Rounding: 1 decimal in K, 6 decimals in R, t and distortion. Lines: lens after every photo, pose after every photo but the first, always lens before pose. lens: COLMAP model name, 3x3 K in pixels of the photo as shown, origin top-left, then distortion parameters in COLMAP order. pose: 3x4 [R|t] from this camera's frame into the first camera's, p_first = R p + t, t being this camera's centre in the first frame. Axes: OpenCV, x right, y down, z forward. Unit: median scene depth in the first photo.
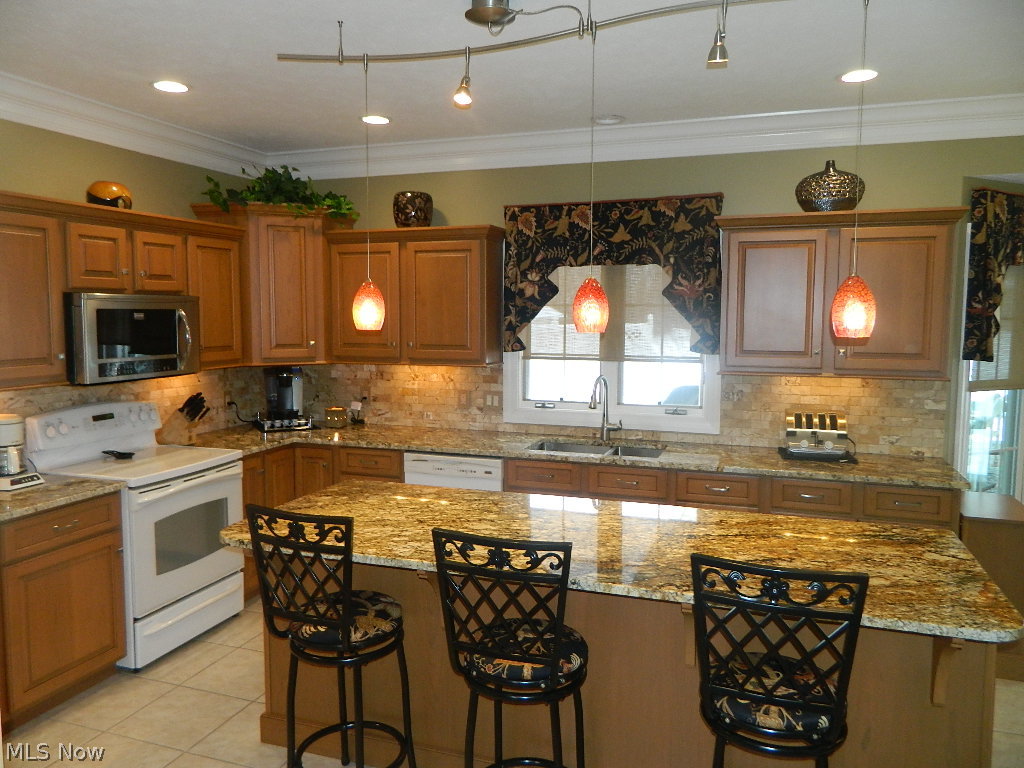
lens RADIAL K [[763.5, 0, 508.0], [0, 763.5, 380.2], [0, 0, 1]] dist [0.013050, 0.003227]
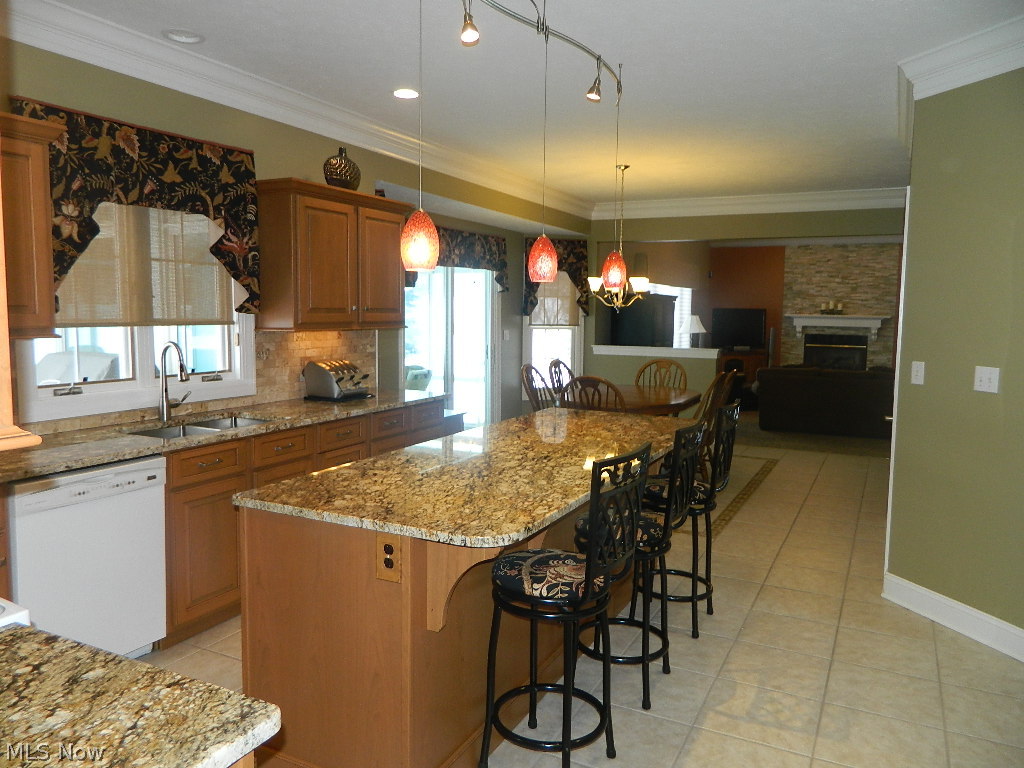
lens RADIAL K [[763.5, 0, 509.2], [0, 763.5, 378.3], [0, 0, 1]] dist [0.013050, 0.003227]
pose [[0.135990, -0.093261, 0.986311, -0.669366], [0.077173, 0.993532, 0.083303, -0.007981], [-0.987700, 0.064788, 0.142307, 0.532111]]
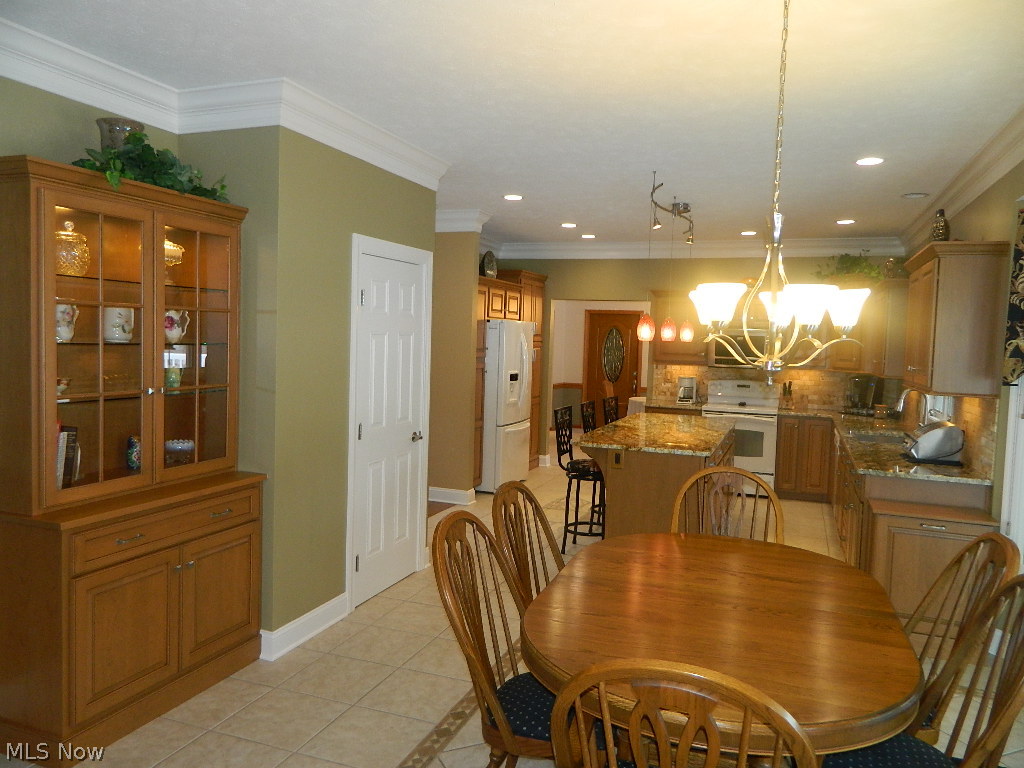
lens RADIAL K [[763.5, 0, 513.8], [0, 763.5, 387.6], [0, 0, 1]] dist [0.013050, 0.003227]
pose [[-0.016941, 0.064388, -0.997781, 1.465589], [-0.122879, 0.990226, 0.065987, -0.009178], [0.992277, 0.123724, -0.008863, 0.342050]]
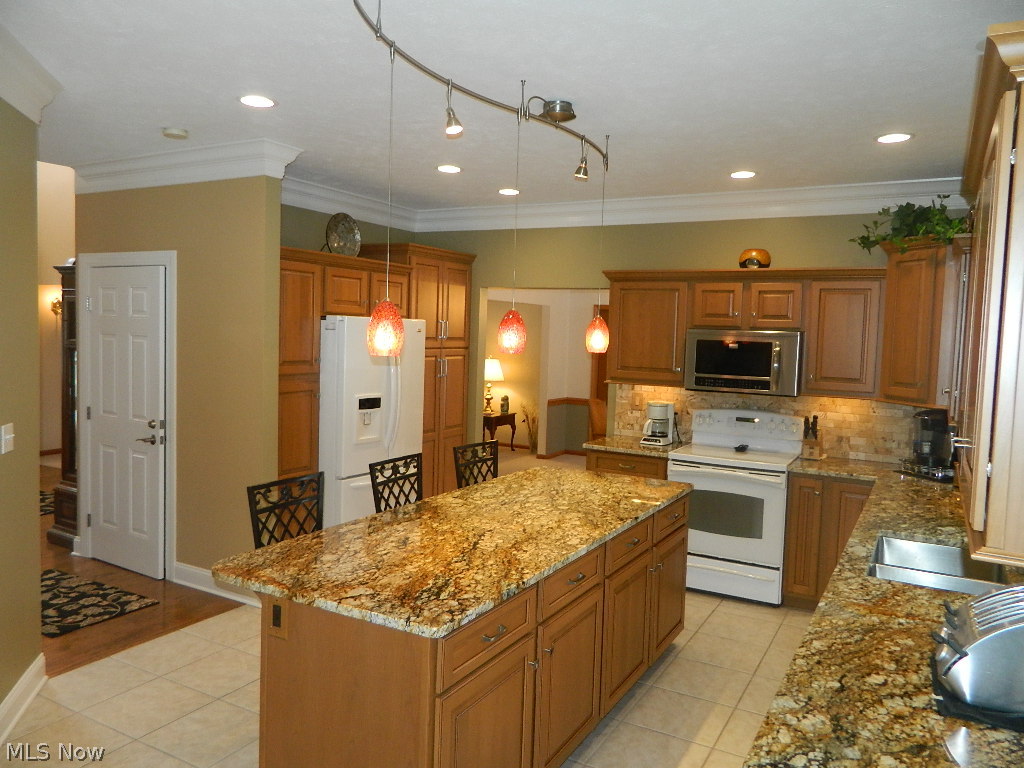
lens RADIAL K [[763.5, 0, 515.0], [0, 763.5, 388.2], [0, 0, 1]] dist [0.013050, 0.003227]
pose [[-0.166528, 0.064847, -0.983902, 0.799128], [-0.123757, 0.988570, 0.086101, -0.067692], [0.978239, 0.136103, -0.156600, 0.723670]]
